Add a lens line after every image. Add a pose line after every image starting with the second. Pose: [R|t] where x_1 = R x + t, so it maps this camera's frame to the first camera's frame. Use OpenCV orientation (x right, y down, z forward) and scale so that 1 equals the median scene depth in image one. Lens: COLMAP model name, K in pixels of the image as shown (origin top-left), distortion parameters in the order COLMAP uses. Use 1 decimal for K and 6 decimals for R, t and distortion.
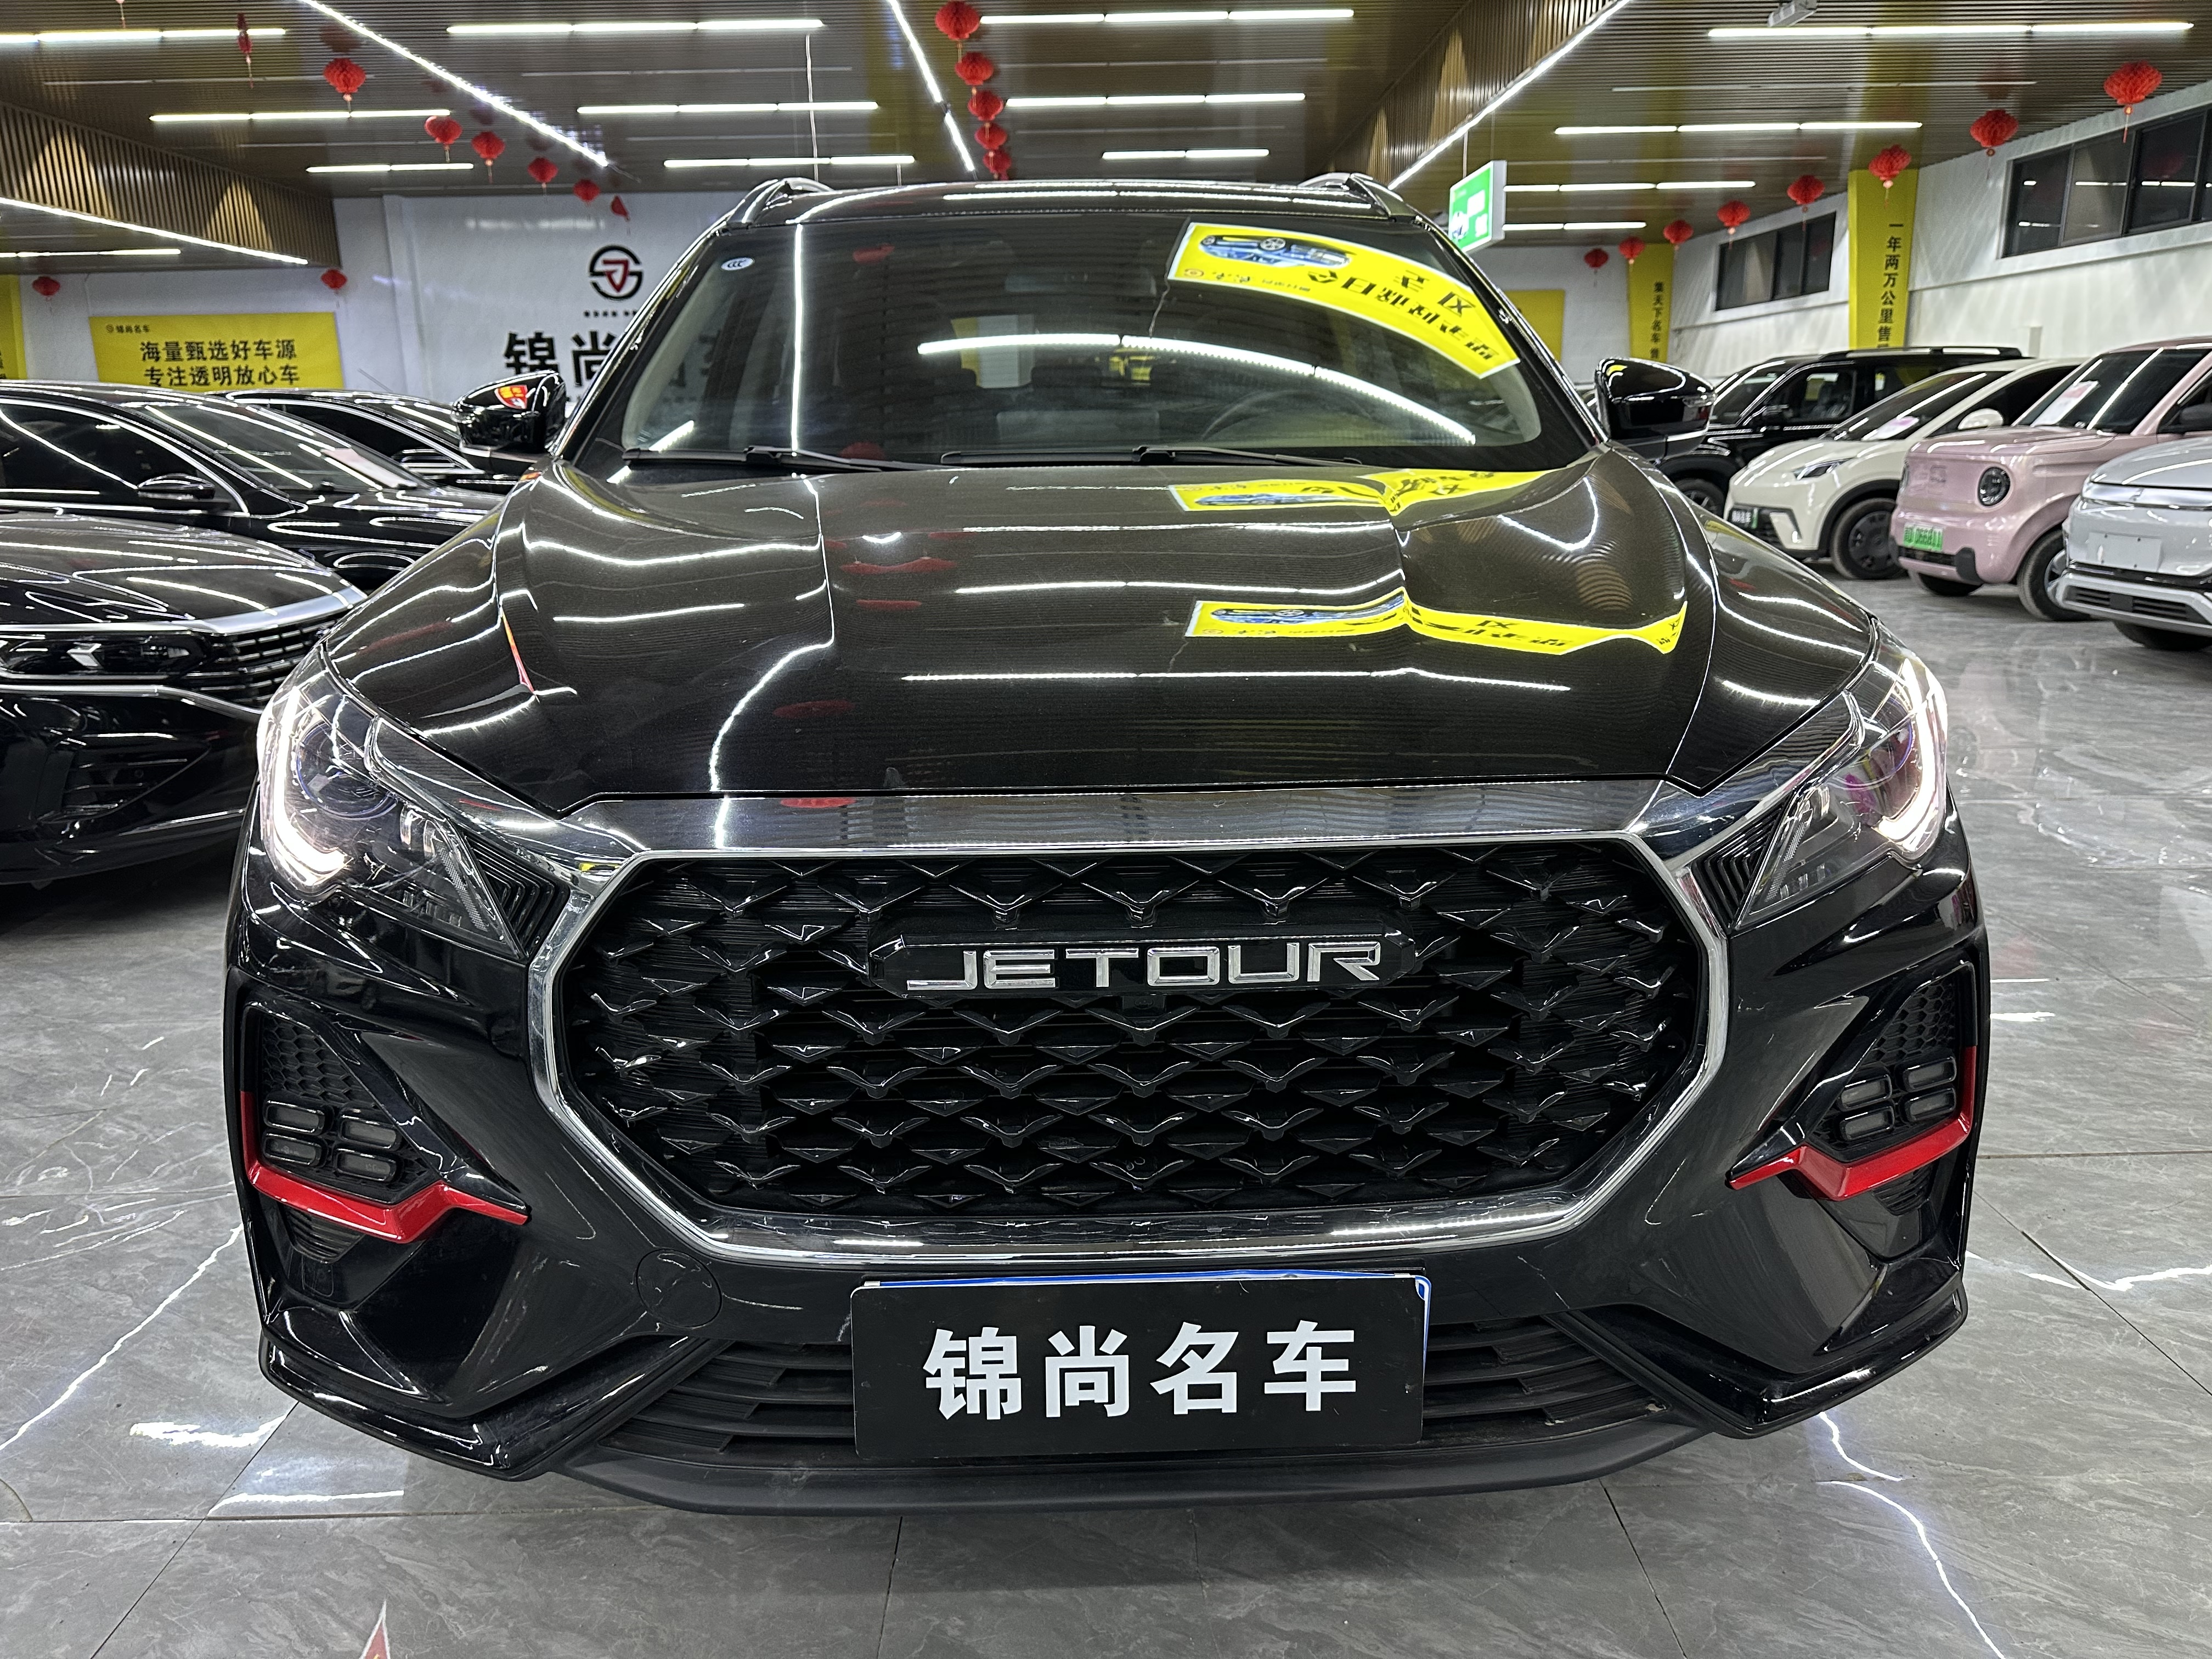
lens RADIAL K [[1570.5, 0, 1106.0], [0, 1570.5, 829.5], [0, 0, 1]] dist [0.006227, -0.003663]
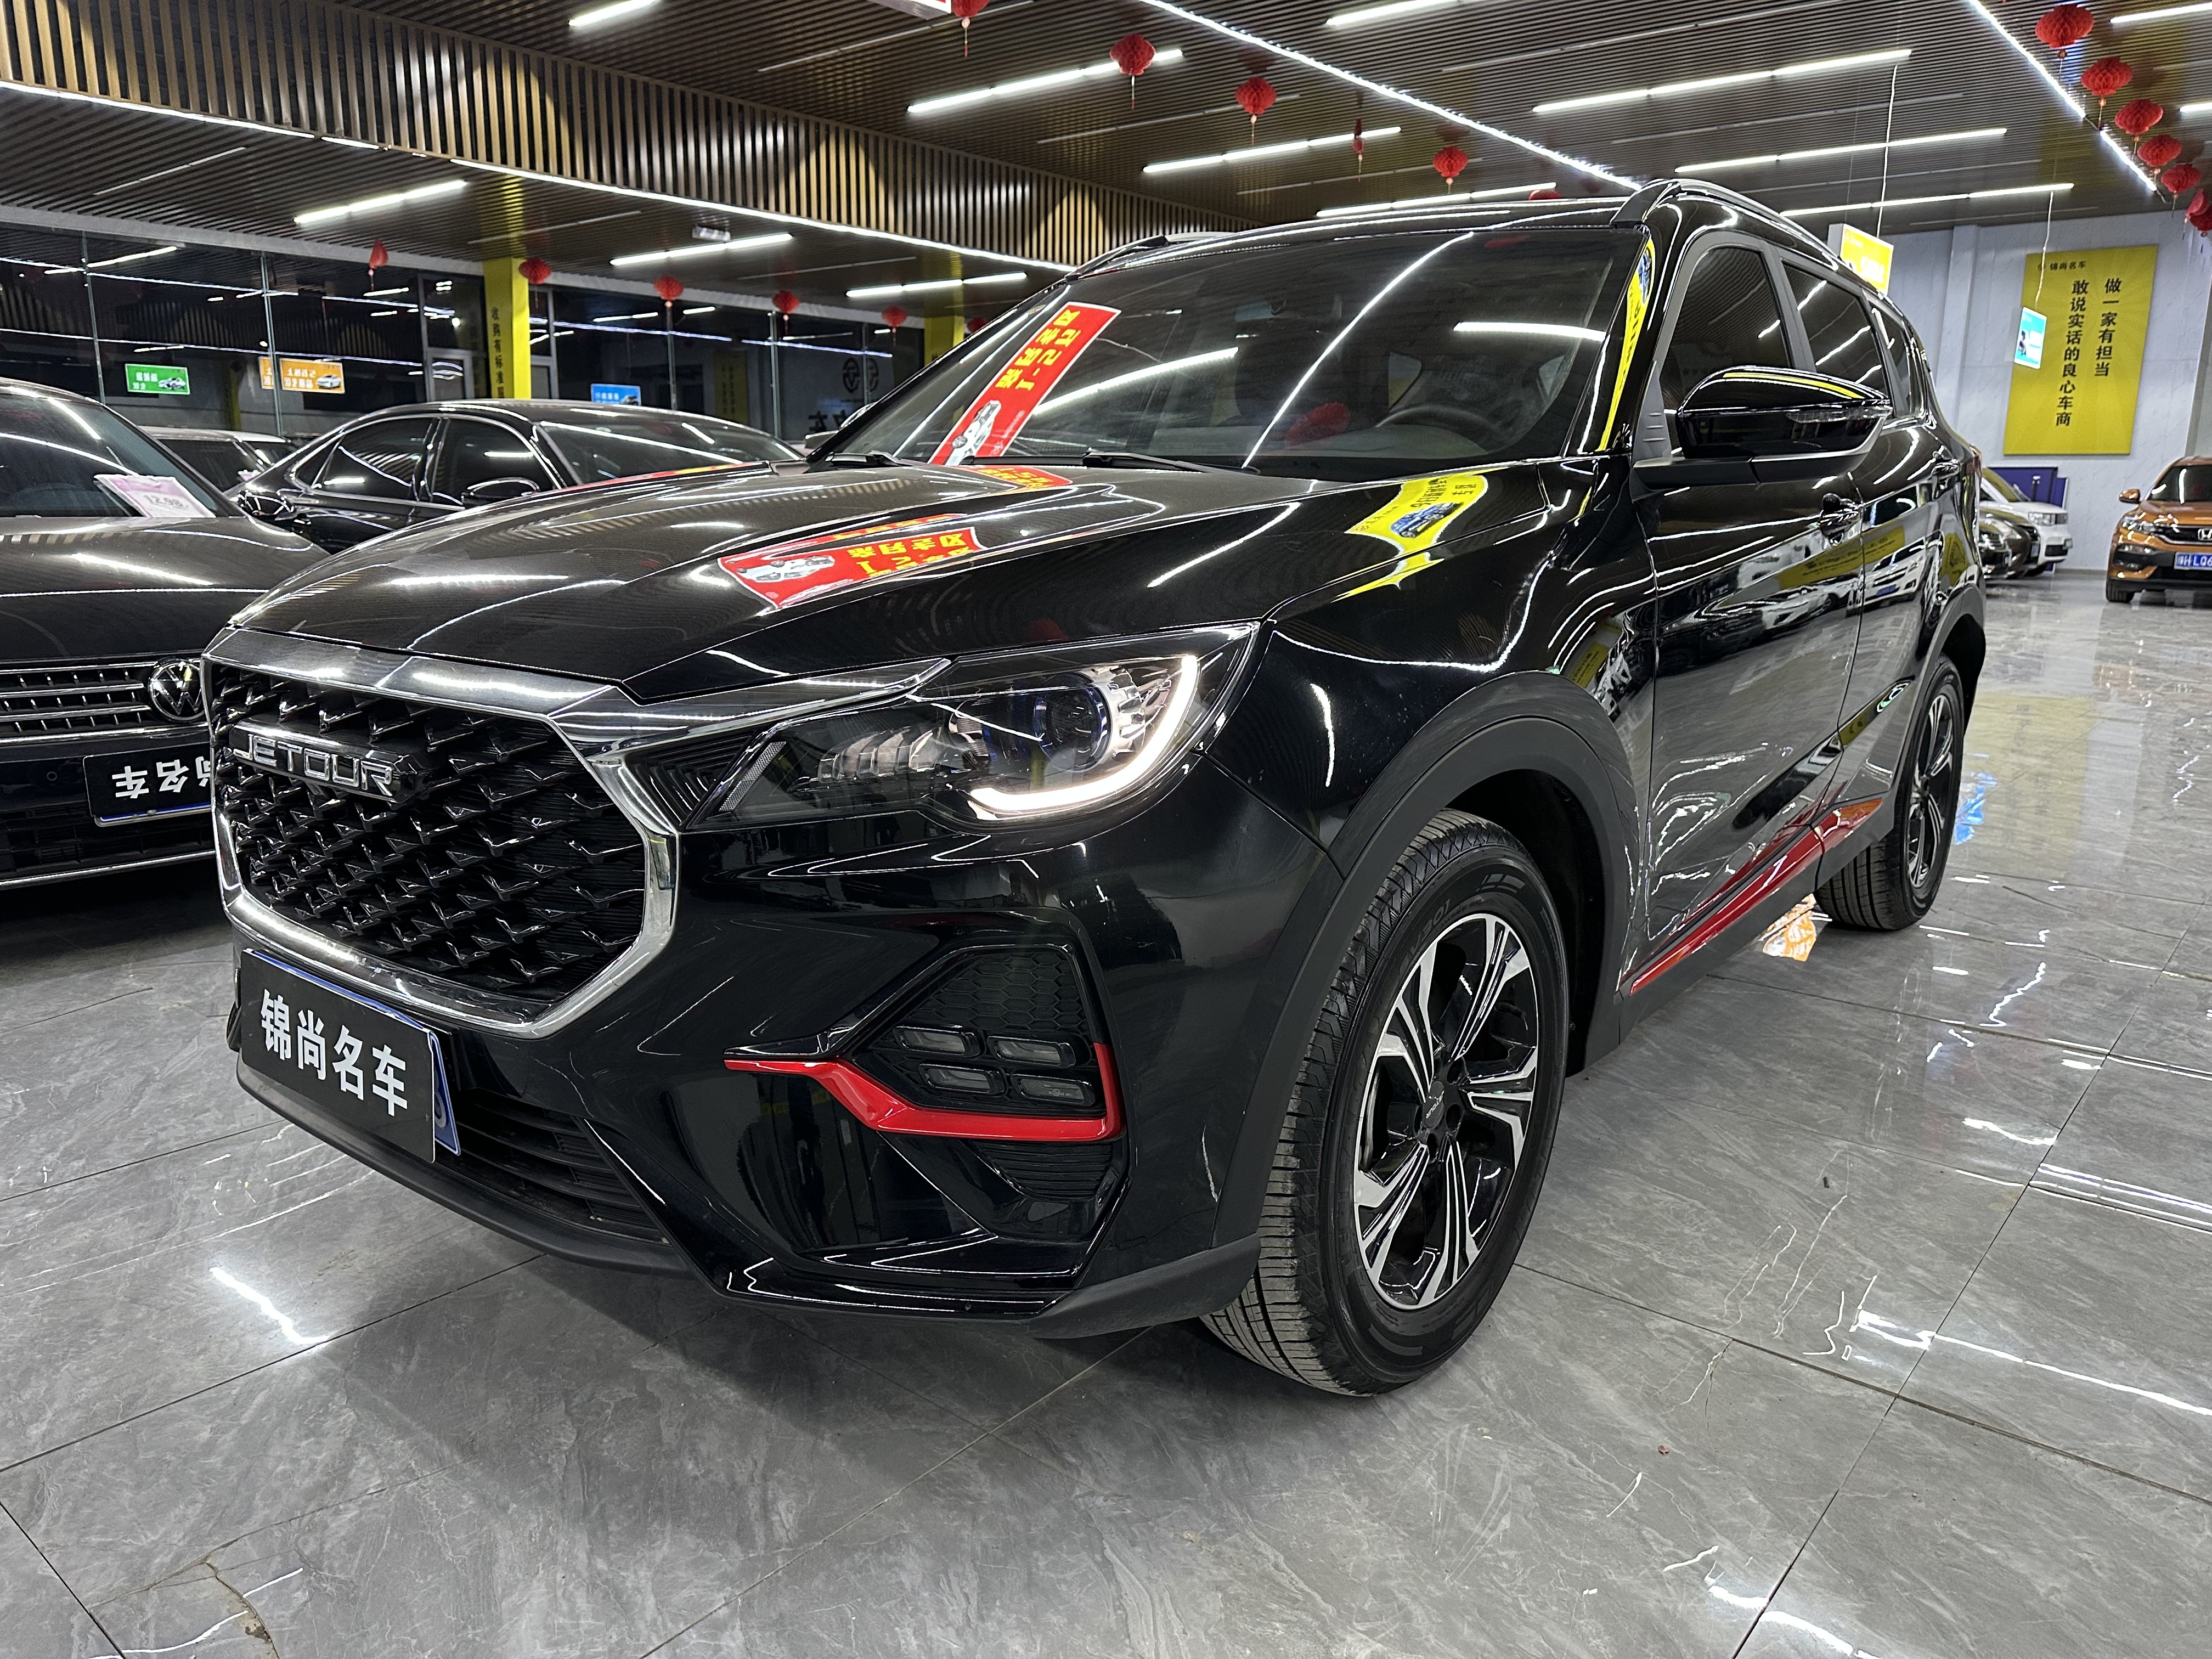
lens RADIAL K [[1570.5, 0, 1106.0], [0, 1570.5, 829.5], [0, 0, 1]] dist [0.006227, -0.003663]
pose [[0.759912, 0.162365, -0.629421, 1.054334], [-0.184145, 0.982407, 0.031099, -0.024622], [0.623397, 0.092272, 0.776442, 0.220361]]
